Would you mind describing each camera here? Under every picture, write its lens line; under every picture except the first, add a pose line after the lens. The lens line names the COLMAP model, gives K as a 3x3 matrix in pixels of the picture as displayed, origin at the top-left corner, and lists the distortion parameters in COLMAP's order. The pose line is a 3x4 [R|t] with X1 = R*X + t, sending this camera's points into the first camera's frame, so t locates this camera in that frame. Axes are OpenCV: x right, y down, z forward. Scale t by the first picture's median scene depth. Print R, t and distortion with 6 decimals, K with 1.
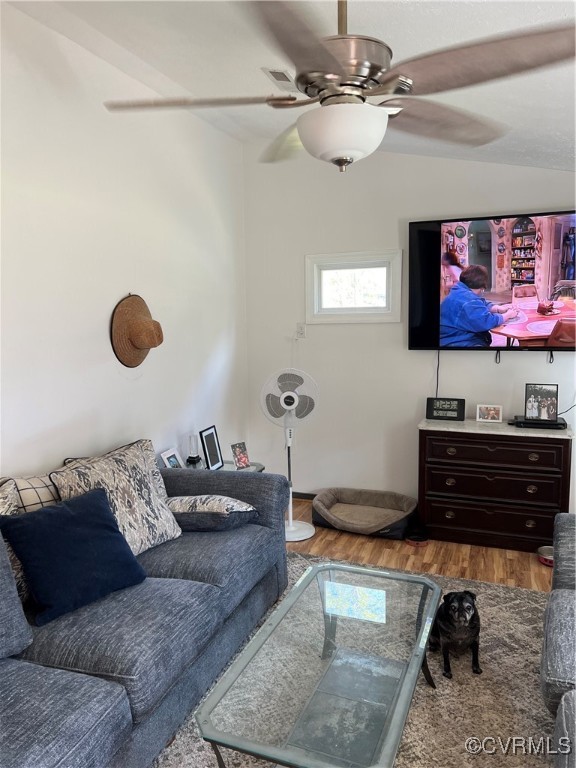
lens RADIAL K [[562.8, 0, 288.7], [0, 562.8, 381.5], [0, 0, 1]] dist [0.003943, -0.042145]
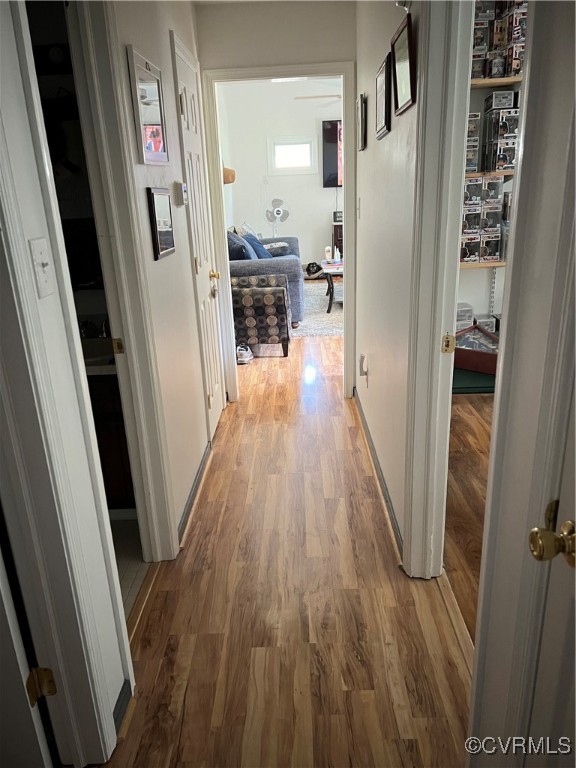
lens RADIAL K [[562.8, 0, 288.7], [0, 562.8, 381.5], [0, 0, 1]] dist [0.003943, -0.042145]
pose [[0.940633, -0.135724, 0.311110, -1.038802], [0.069680, 0.974267, 0.214354, 0.298263], [-0.332197, -0.179950, 0.925885, -1.583031]]
